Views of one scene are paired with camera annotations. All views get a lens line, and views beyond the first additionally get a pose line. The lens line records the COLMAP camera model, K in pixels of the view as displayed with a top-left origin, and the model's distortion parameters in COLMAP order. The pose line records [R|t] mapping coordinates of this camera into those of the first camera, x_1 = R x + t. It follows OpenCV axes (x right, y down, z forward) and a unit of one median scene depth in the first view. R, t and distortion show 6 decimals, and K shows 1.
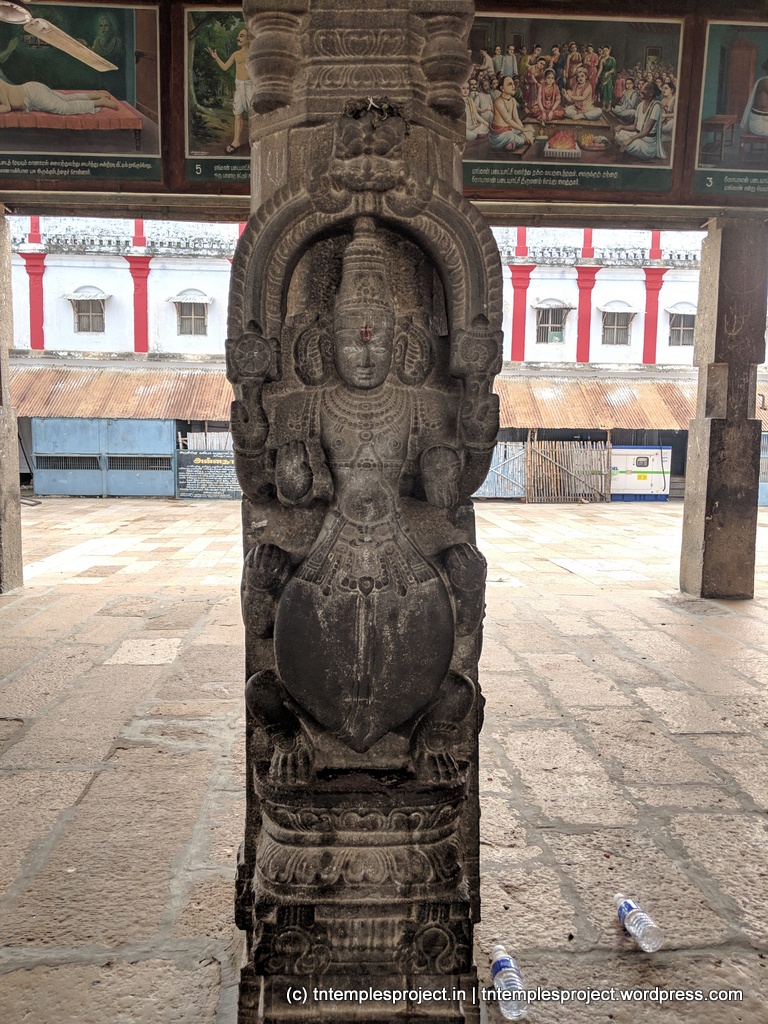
lens RADIAL K [[811.6, 0, 237.6], [0, 811.6, 512.3], [0, 0, 1]] dist [0.045310, -0.006917]
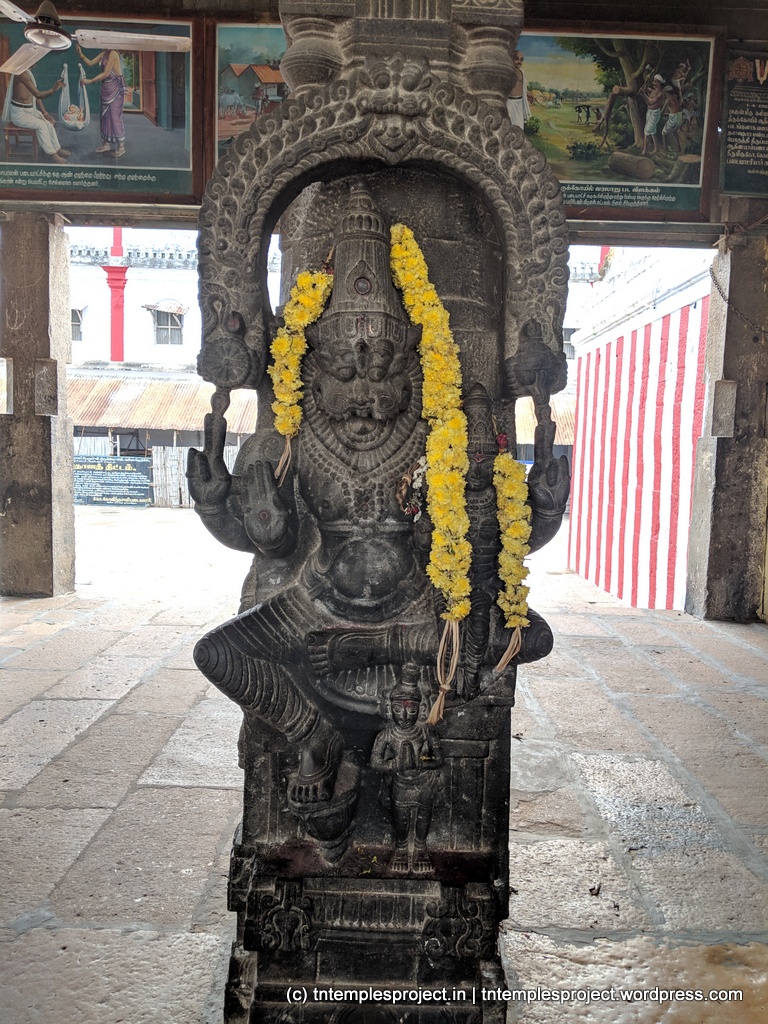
lens RADIAL K [[811.6, 0, 237.6], [0, 811.6, 512.3], [0, 0, 1]] dist [0.045310, -0.006917]
pose [[0.997092, 0.016295, -0.074440, 0.133644], [-0.017255, 0.999776, -0.012279, 0.001614], [0.074223, 0.013527, 0.997150, 0.006965]]
